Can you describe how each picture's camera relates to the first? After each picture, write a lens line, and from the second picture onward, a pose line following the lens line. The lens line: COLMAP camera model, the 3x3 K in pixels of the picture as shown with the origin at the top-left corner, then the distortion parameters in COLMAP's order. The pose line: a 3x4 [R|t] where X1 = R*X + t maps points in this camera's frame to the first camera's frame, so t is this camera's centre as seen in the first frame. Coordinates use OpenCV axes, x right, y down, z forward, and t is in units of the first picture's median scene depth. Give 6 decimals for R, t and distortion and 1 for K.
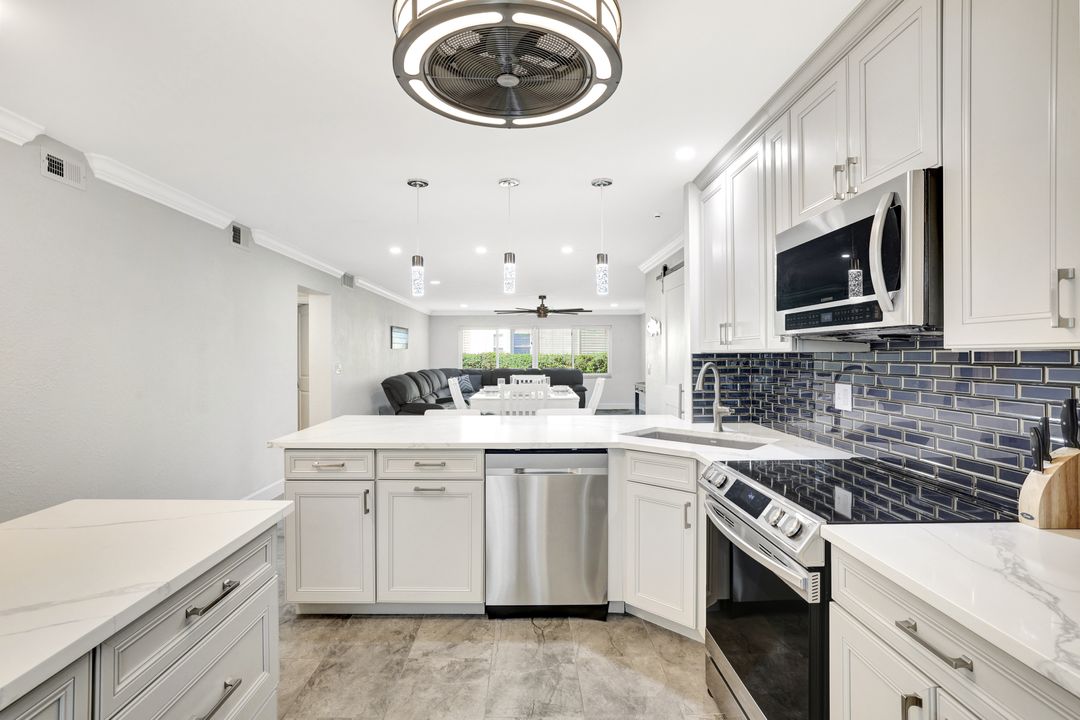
lens RADIAL K [[524.5, 0, 536.9], [0, 524.5, 352.9], [0, 0, 1]] dist [0.004598, 0.000190]
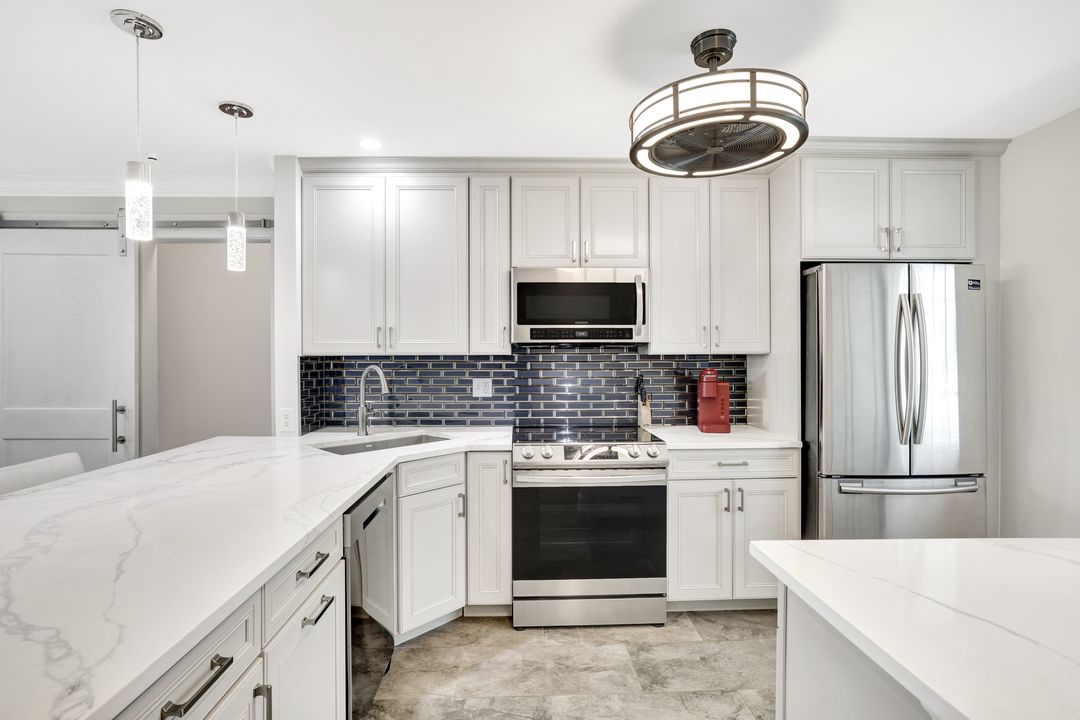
lens RADIAL K [[532.5, 0, 535.6], [0, 532.5, 361.0], [0, 0, 1]] dist [-0.001009, -0.000080]
pose [[-0.013799, -0.001979, 0.999903, -0.856530], [-0.001640, 0.999997, 0.001957, 0.010549], [-0.999903, -0.001613, -0.013802, 0.909465]]
